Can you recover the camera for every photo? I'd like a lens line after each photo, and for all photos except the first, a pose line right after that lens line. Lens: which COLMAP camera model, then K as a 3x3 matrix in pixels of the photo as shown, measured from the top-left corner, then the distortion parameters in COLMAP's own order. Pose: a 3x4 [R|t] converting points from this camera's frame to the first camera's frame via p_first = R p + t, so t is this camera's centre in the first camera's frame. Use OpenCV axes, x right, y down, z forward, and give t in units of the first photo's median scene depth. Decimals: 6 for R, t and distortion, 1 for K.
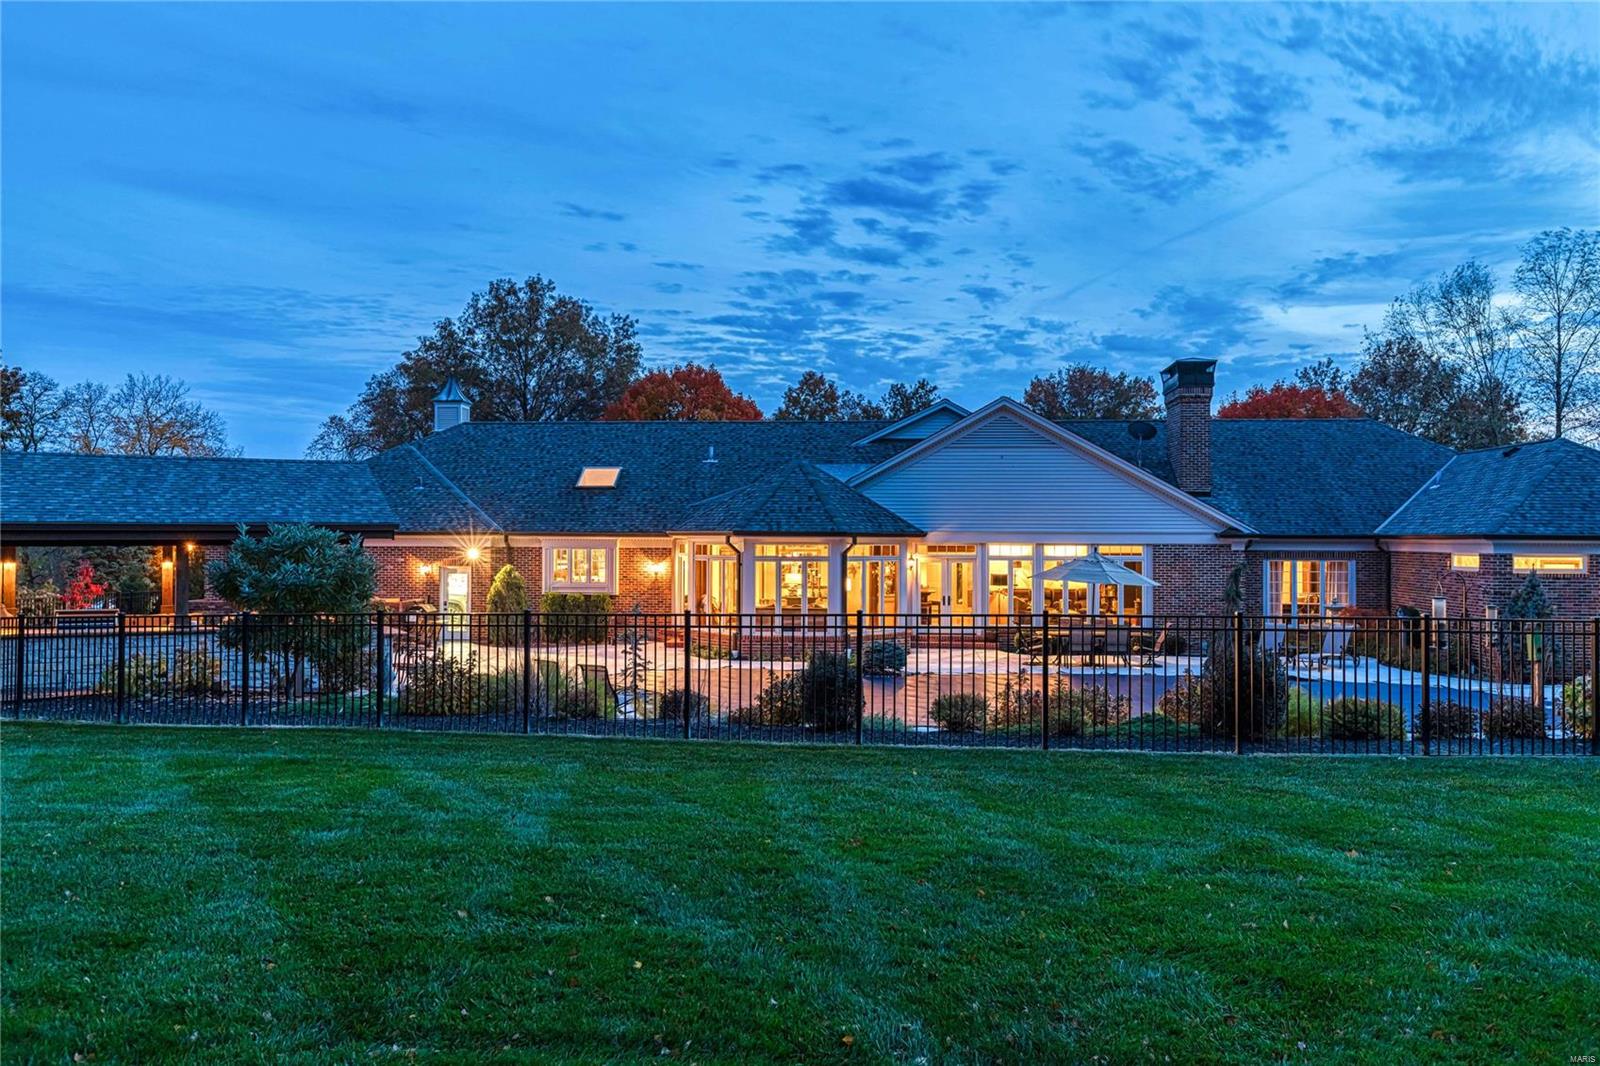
lens RADIAL K [[1234.6, 0, 801.2], [0, 1234.6, 508.2], [0, 0, 1]] dist [0.005858, 0.001166]
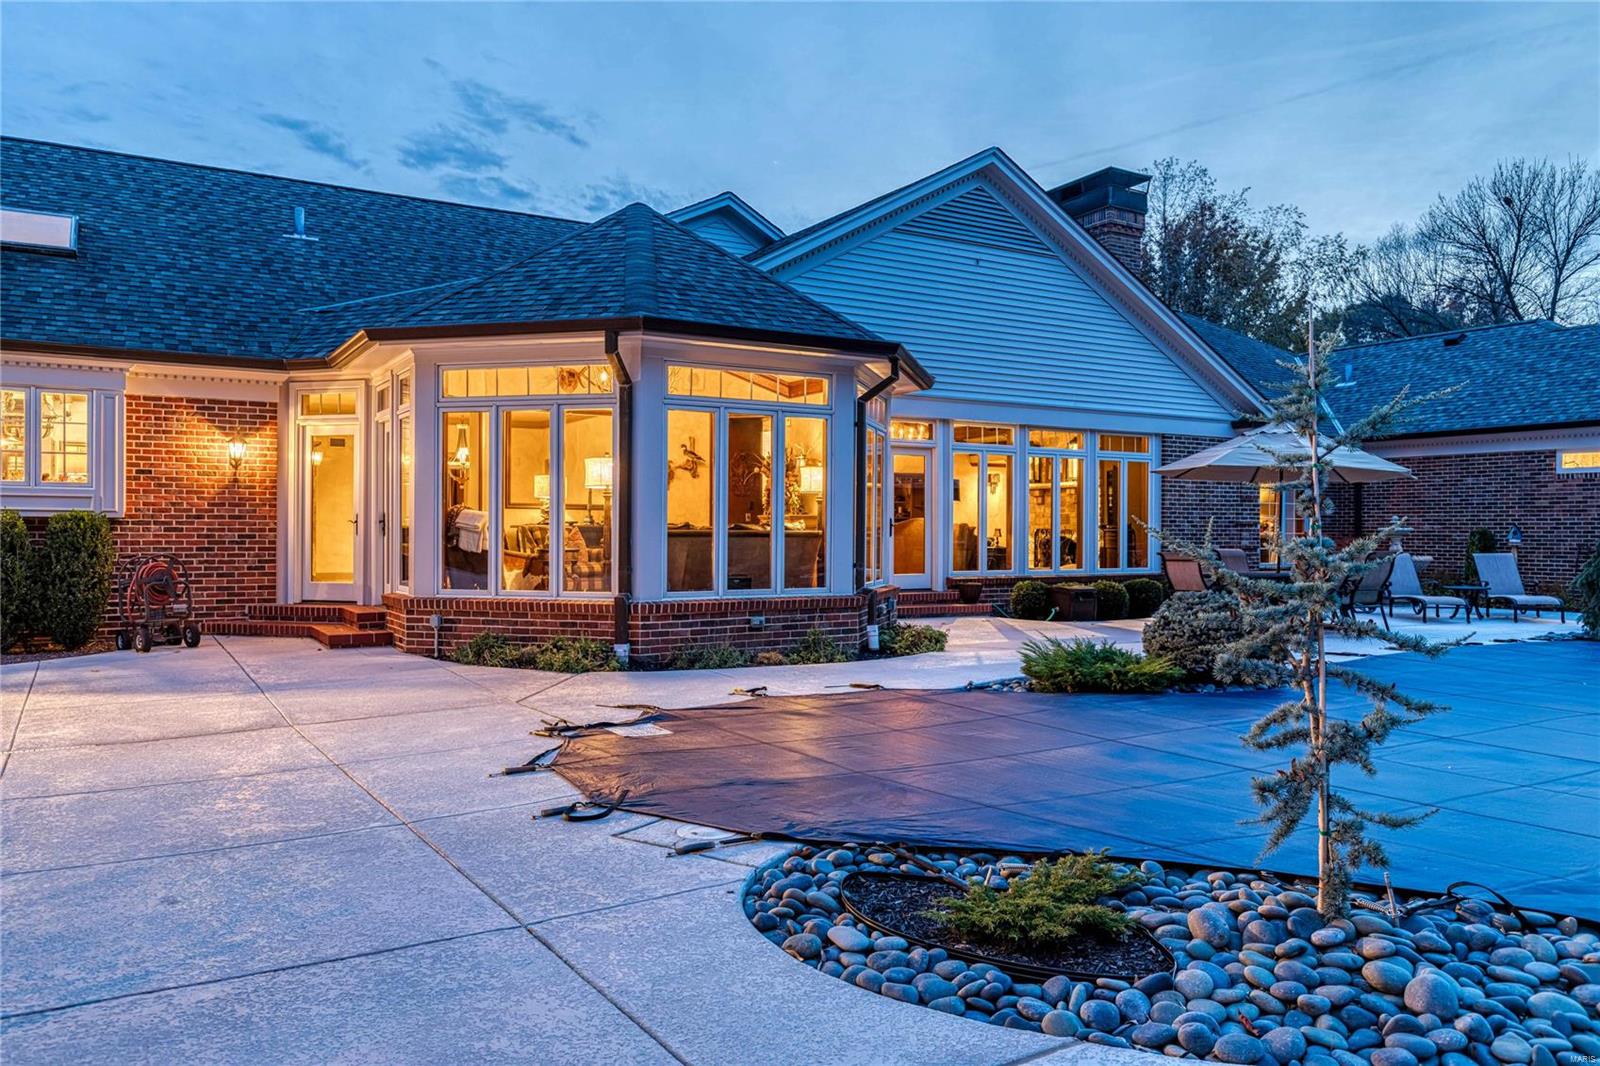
lens RADIAL K [[1142.0, 0, 800.0], [0, 1142.0, 533.0], [0, 0, 1]] dist [-0.005708, -0.001188]
pose [[0.816259, -0.000792, 0.577685, -0.187709], [-0.014906, 0.999637, 0.022432, 0.066097], [-0.577494, -0.026921, 0.815951, 0.620606]]
